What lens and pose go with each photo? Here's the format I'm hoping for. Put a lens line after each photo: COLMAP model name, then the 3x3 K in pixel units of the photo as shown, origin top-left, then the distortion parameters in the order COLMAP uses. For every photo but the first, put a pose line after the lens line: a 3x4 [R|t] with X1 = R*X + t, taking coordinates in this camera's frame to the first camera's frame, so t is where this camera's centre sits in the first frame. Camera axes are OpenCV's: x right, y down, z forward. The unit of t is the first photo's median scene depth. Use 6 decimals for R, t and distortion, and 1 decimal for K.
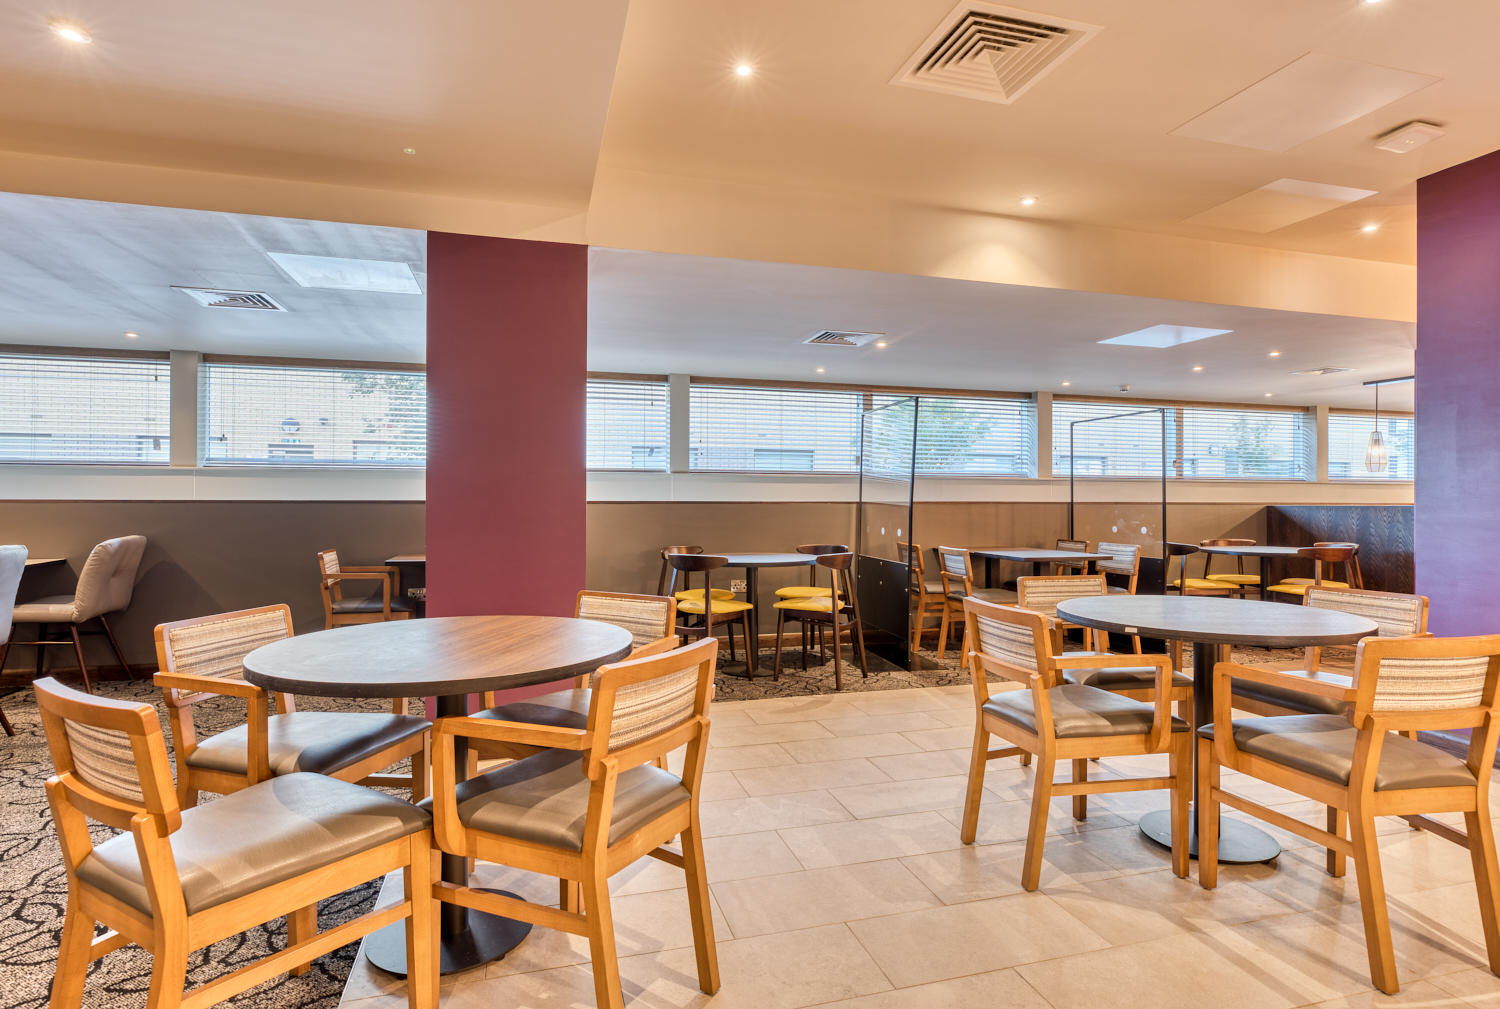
lens RADIAL K [[746.8, 0, 750.0], [0, 746.8, 504.5], [0, 0, 1]] dist [-0.001610, -0.000257]
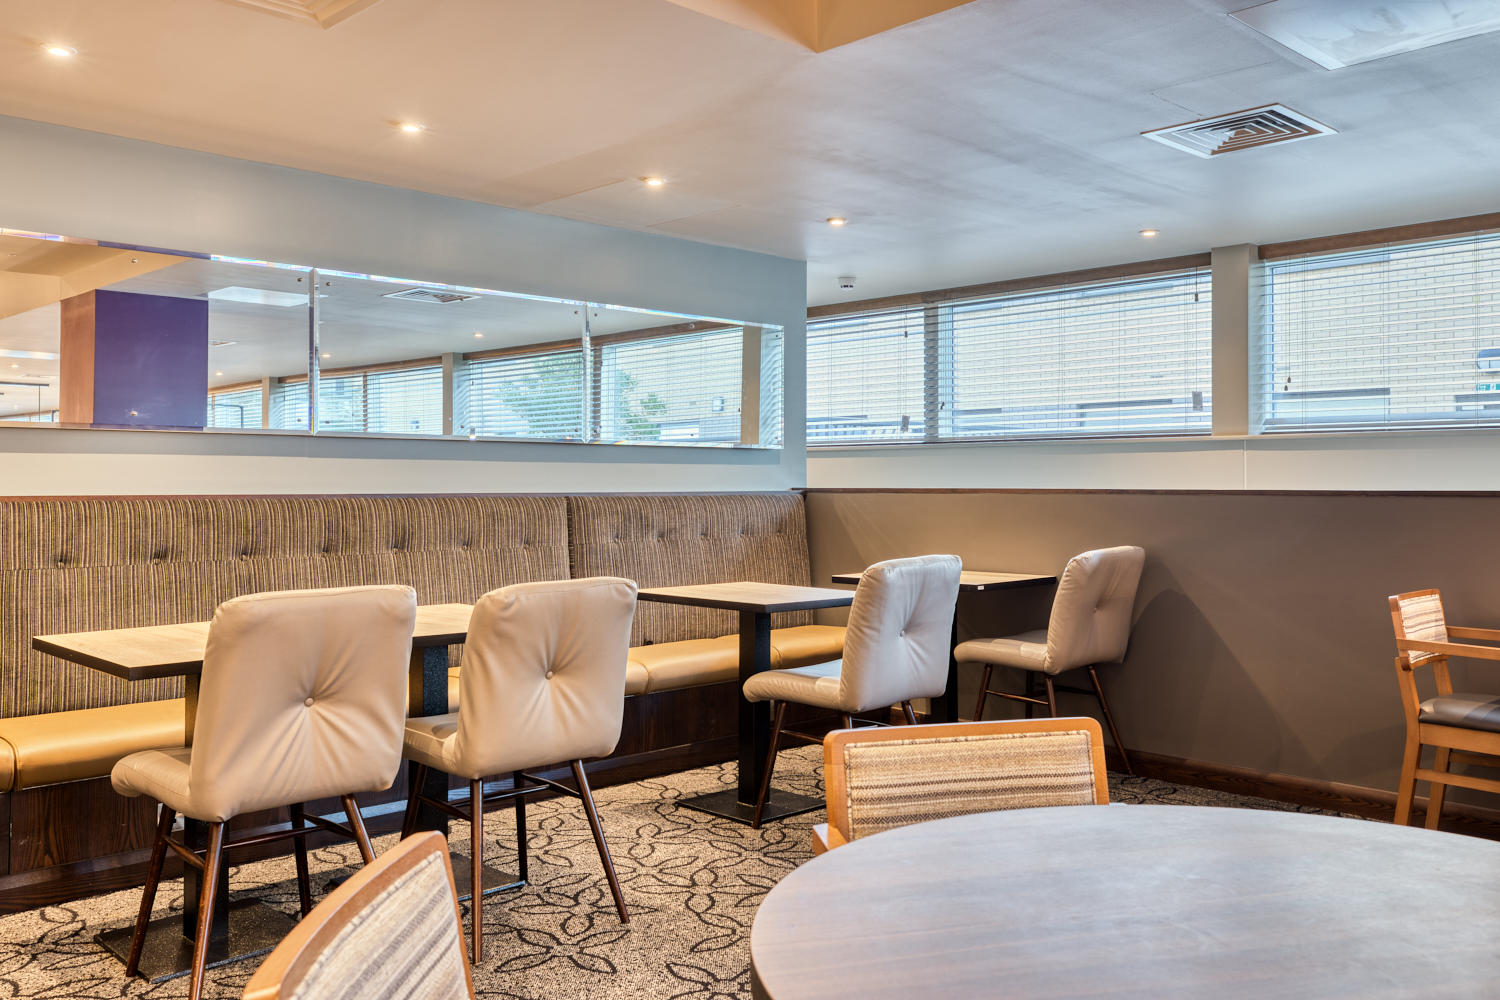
lens RADIAL K [[1304.9, 0, 751.4], [0, 1304.9, 477.7], [0, 0, 1]] dist [0.046871, 0.003413]
pose [[0.483089, -0.005720, -0.875552, -0.004782], [-0.007099, 0.999920, -0.010449, -0.002858], [0.875542, 0.011263, 0.483010, 0.187037]]
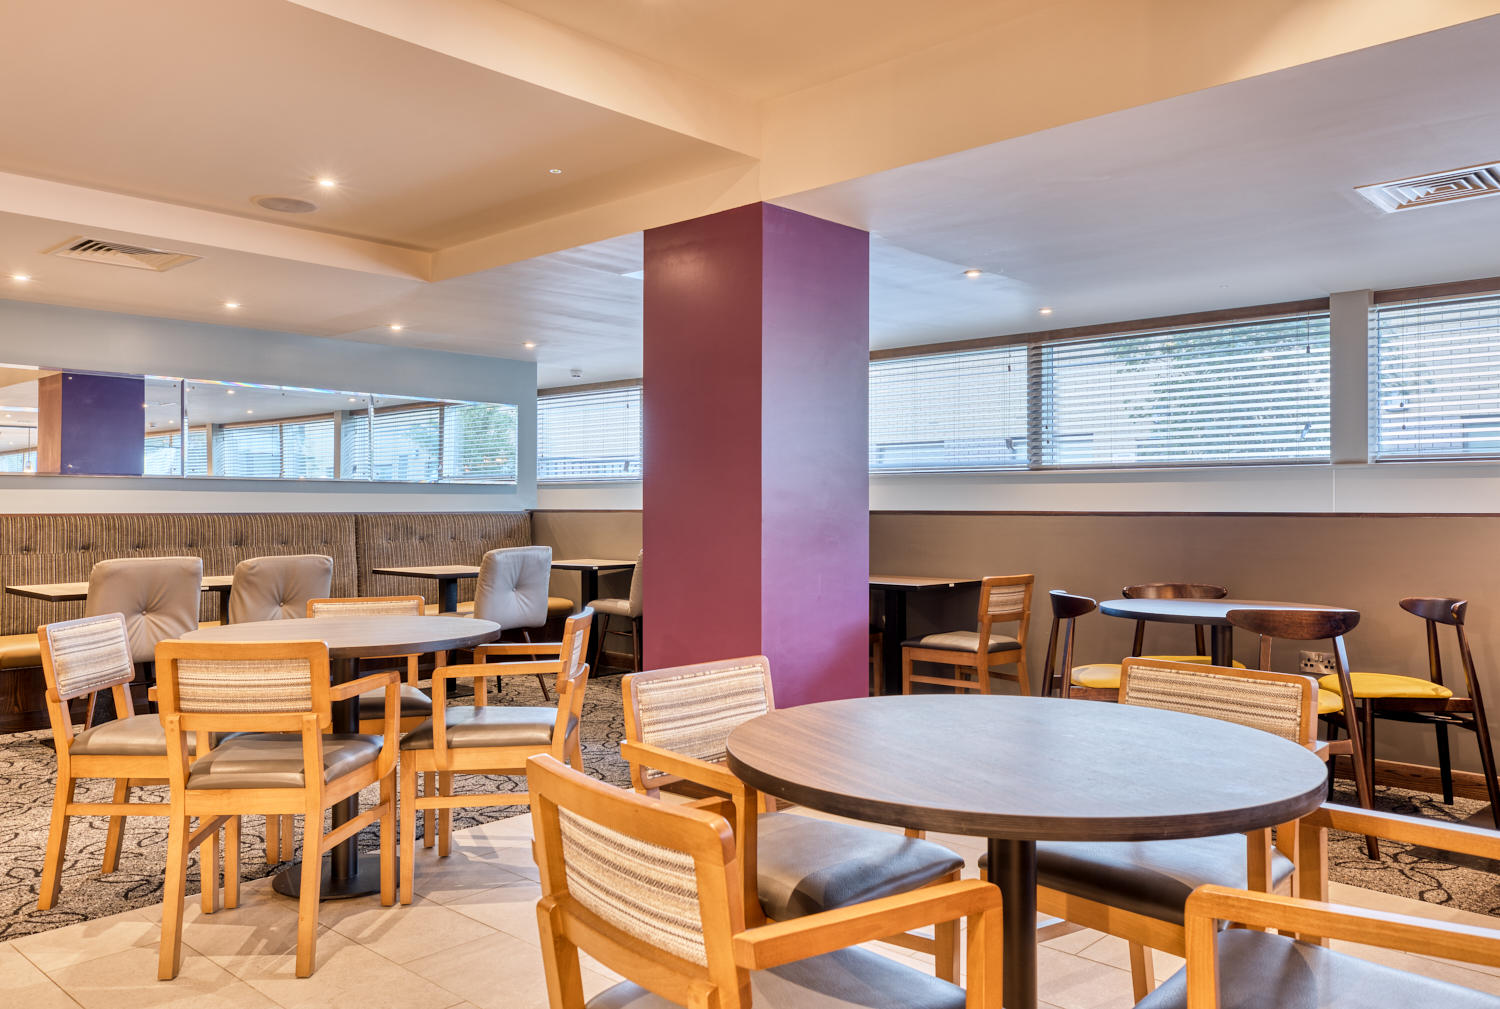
lens RADIAL K [[1164.0, 0, 750.0], [0, 1164.0, 504.5], [0, 0, 1]] dist [0.048686, -0.002066]
pose [[0.523392, -0.003410, -0.852085, 0.676052], [-0.006543, 0.999946, -0.008021, -0.001677], [0.852067, 0.009773, 0.523341, 0.207590]]
